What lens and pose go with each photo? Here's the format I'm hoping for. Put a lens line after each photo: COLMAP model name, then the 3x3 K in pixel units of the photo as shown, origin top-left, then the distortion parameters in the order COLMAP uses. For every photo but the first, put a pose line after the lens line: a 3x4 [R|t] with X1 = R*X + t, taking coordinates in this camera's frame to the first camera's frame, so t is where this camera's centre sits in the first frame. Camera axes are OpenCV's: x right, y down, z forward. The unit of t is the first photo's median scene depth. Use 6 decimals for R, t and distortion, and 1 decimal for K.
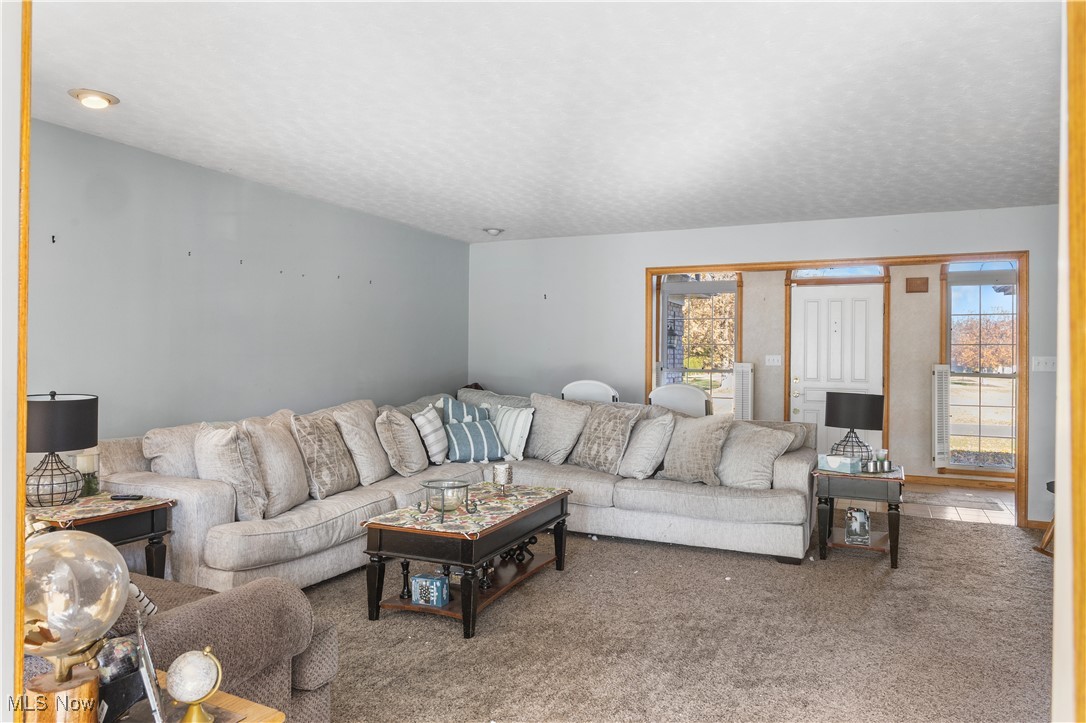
lens RADIAL K [[719.9, 0, 536.0], [0, 719.9, 361.9], [0, 0, 1]] dist [0.011367, -0.006036]
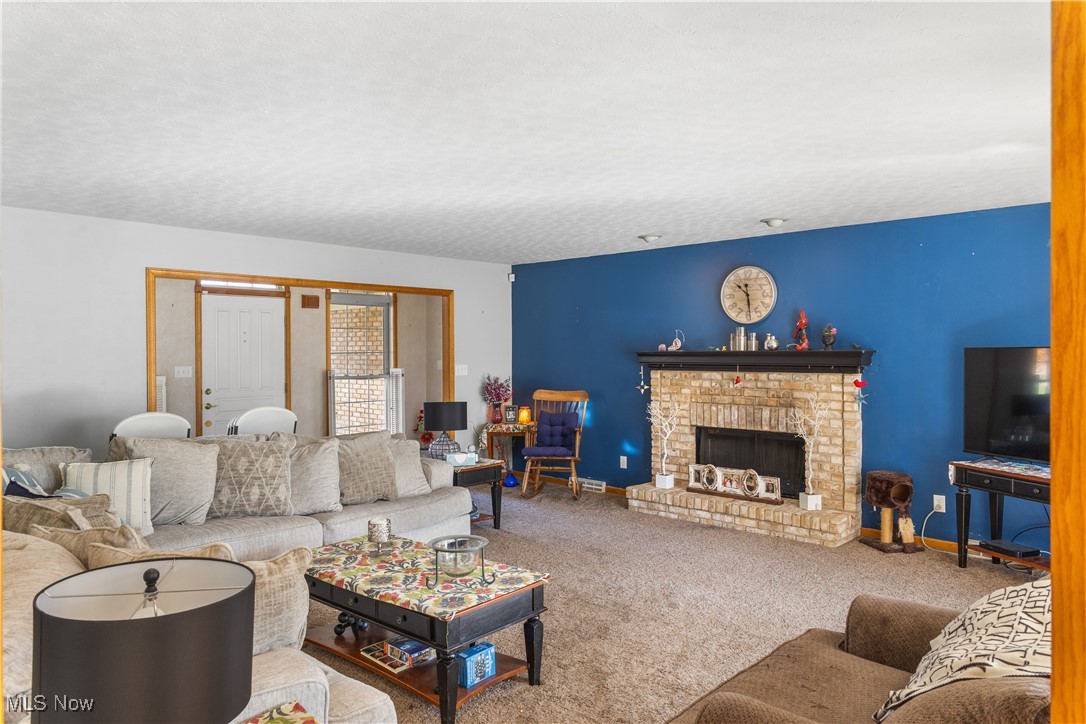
lens RADIAL K [[719.9, 0, 536.6], [0, 719.9, 353.8], [0, 0, 1]] dist [0.011367, -0.006036]
pose [[0.306436, -0.020294, 0.951675, -0.453967], [0.012166, 0.999775, 0.017402, -0.039424], [-0.951813, 0.006245, 0.306614, 0.305311]]
